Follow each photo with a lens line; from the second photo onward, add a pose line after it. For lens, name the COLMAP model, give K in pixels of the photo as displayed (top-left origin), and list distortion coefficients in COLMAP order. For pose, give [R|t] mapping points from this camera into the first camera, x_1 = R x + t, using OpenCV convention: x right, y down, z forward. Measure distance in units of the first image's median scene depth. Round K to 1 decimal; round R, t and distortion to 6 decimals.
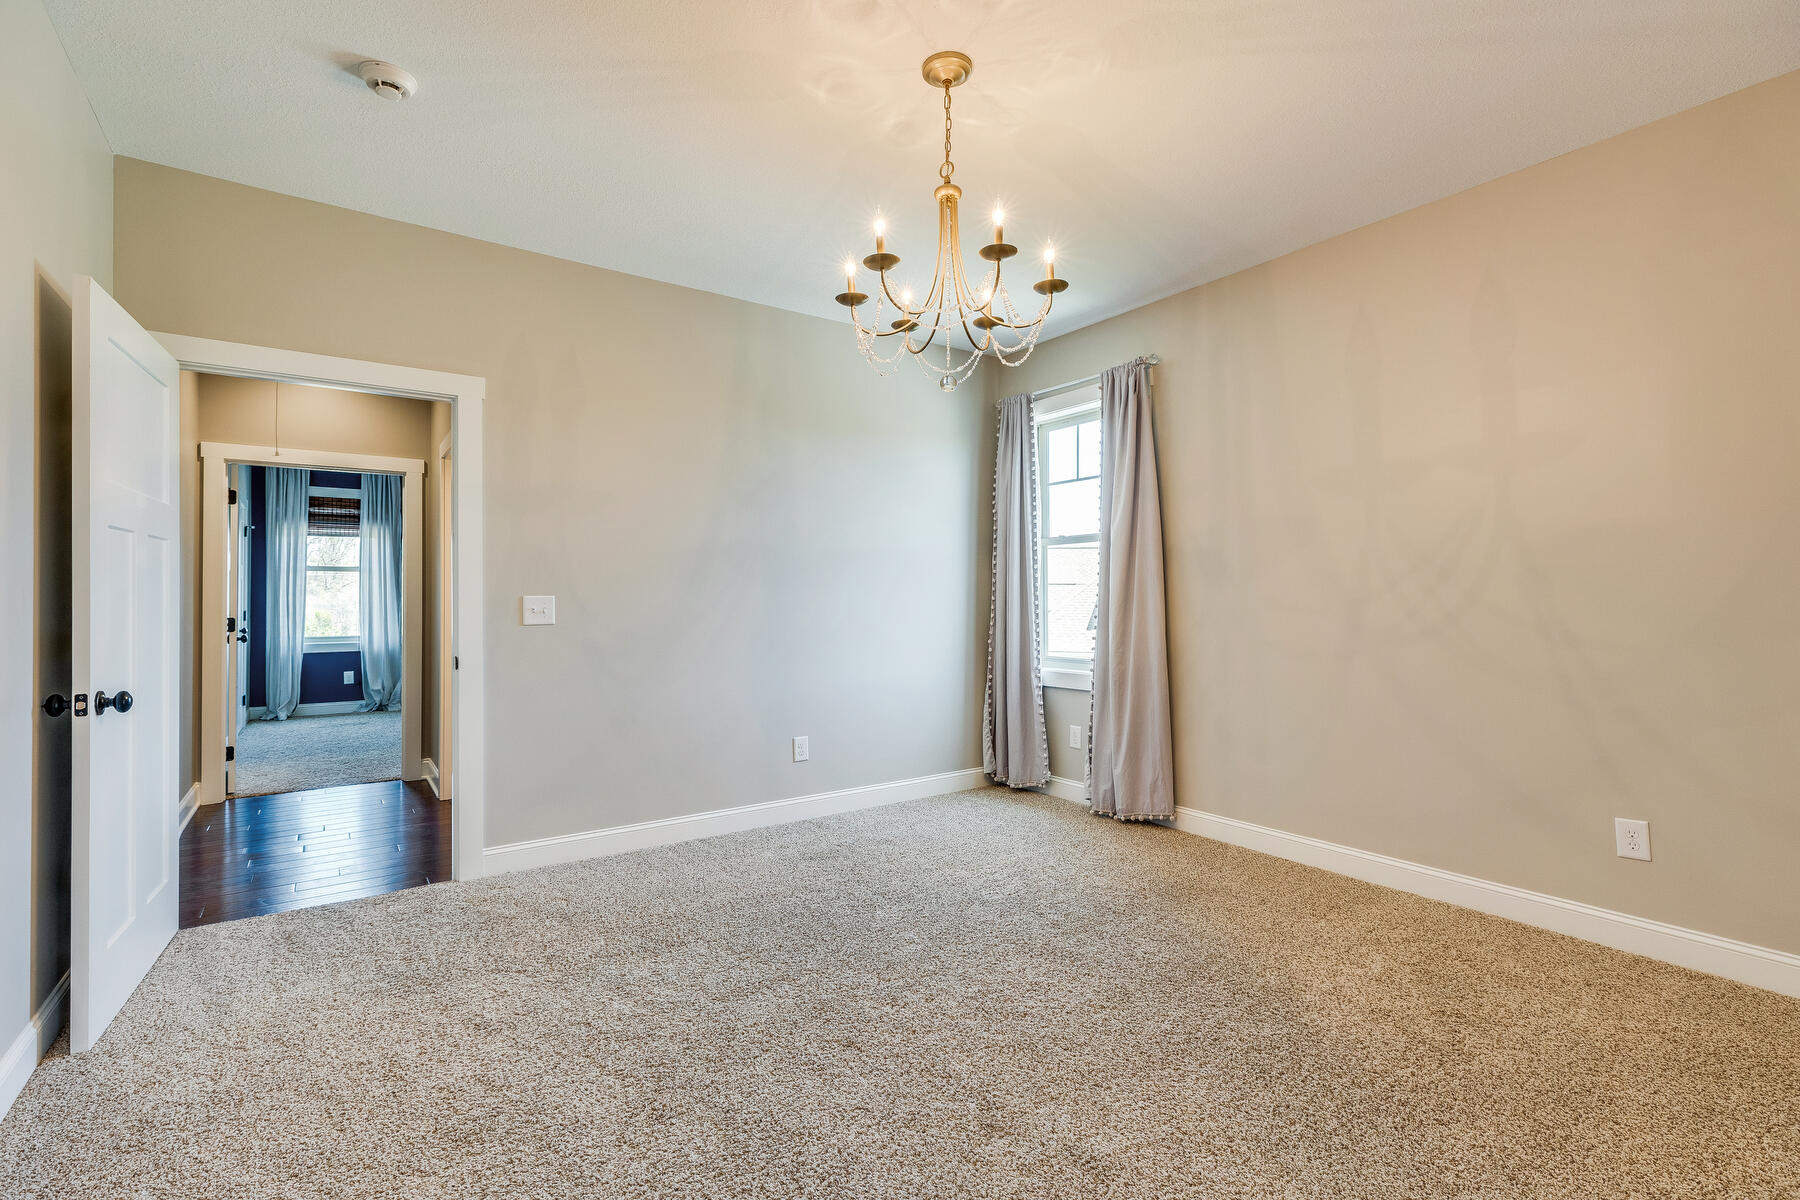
lens RADIAL K [[808.4, 0, 900.0], [0, 808.4, 600.0], [0, 0, 1]] dist [-0.000503, -0.000079]
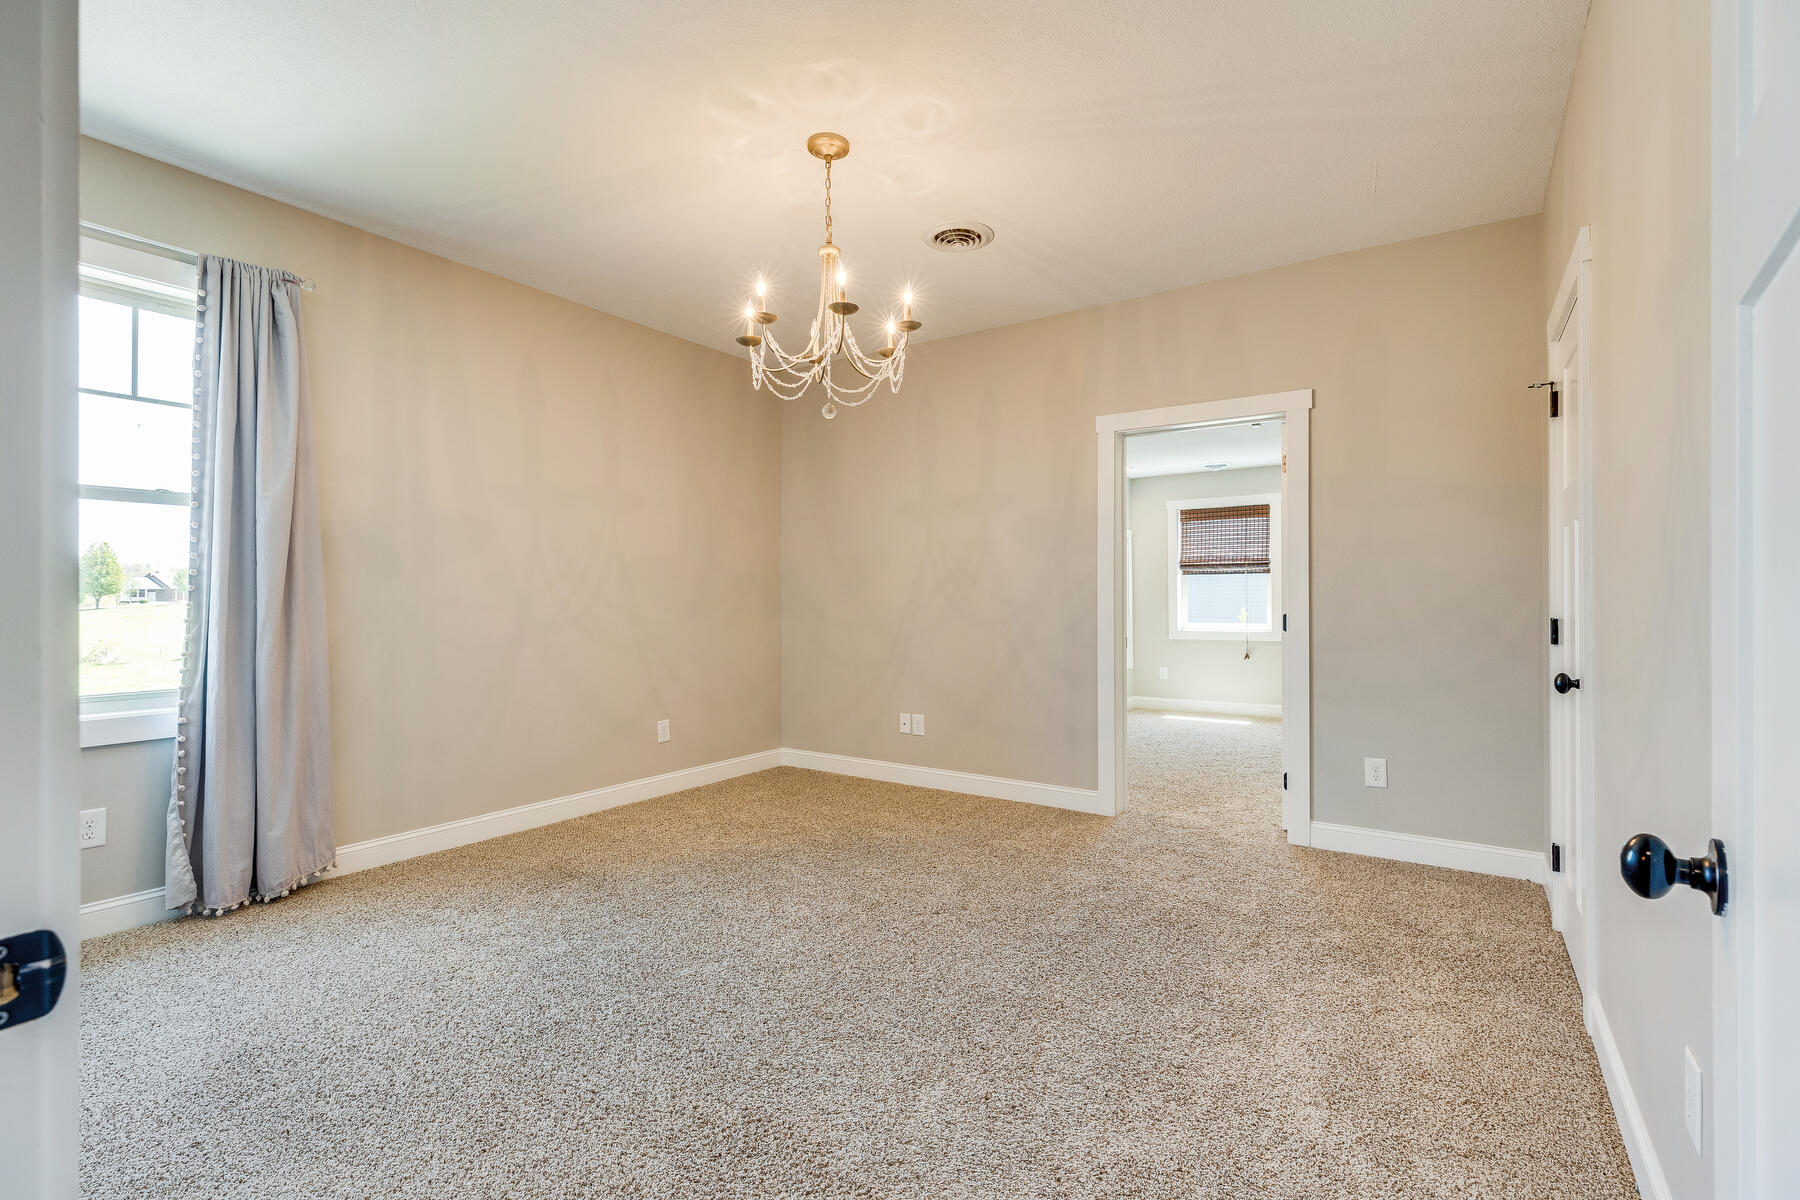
lens RADIAL K [[808.4, 0, 900.0], [0, 808.4, 600.0], [0, 0, 1]] dist [-0.000503, -0.000079]
pose [[-0.358708, -0.001415, 0.933449, -0.697761], [-0.000332, 0.999999, 0.001389, 0.003119], [-0.933450, 0.000188, -0.358708, 0.854294]]
